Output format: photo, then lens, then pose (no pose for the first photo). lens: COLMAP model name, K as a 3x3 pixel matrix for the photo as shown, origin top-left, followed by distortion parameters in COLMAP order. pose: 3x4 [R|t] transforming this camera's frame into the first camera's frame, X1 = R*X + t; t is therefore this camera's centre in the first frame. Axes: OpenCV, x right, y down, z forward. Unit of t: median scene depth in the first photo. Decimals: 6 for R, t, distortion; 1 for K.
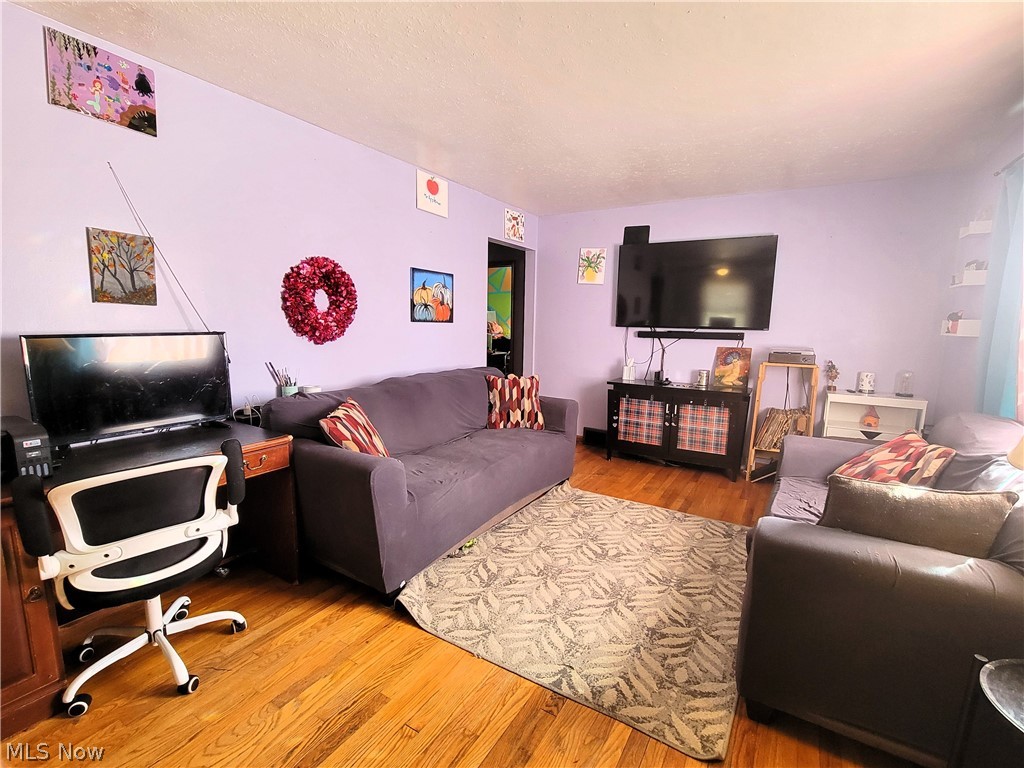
lens RADIAL K [[480.8, 0, 507.0], [0, 480.8, 391.4], [0, 0, 1]] dist [-0.003052, 0.000343]
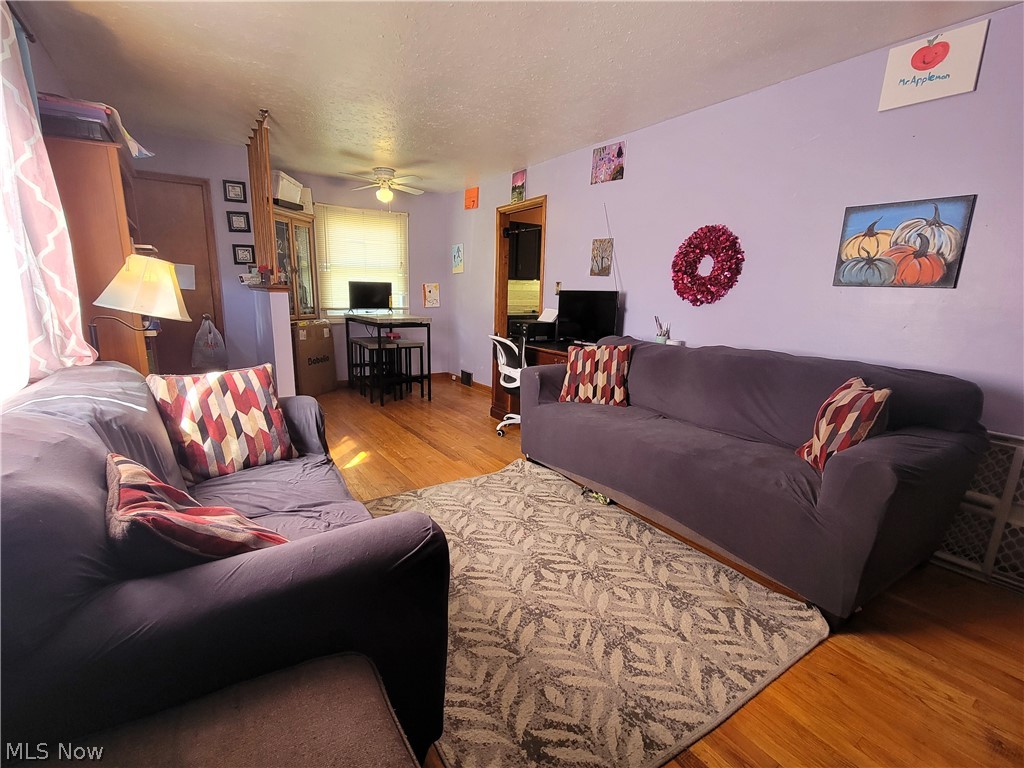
lens RADIAL K [[480.8, 0, 507.1], [0, 480.8, 387.1], [0, 0, 1]] dist [-0.003052, 0.000343]
pose [[-0.428466, 0.156544, -0.889894, 0.778447], [-0.159722, 0.956246, 0.245118, -0.114313], [0.889329, 0.247160, -0.384715, 1.023891]]
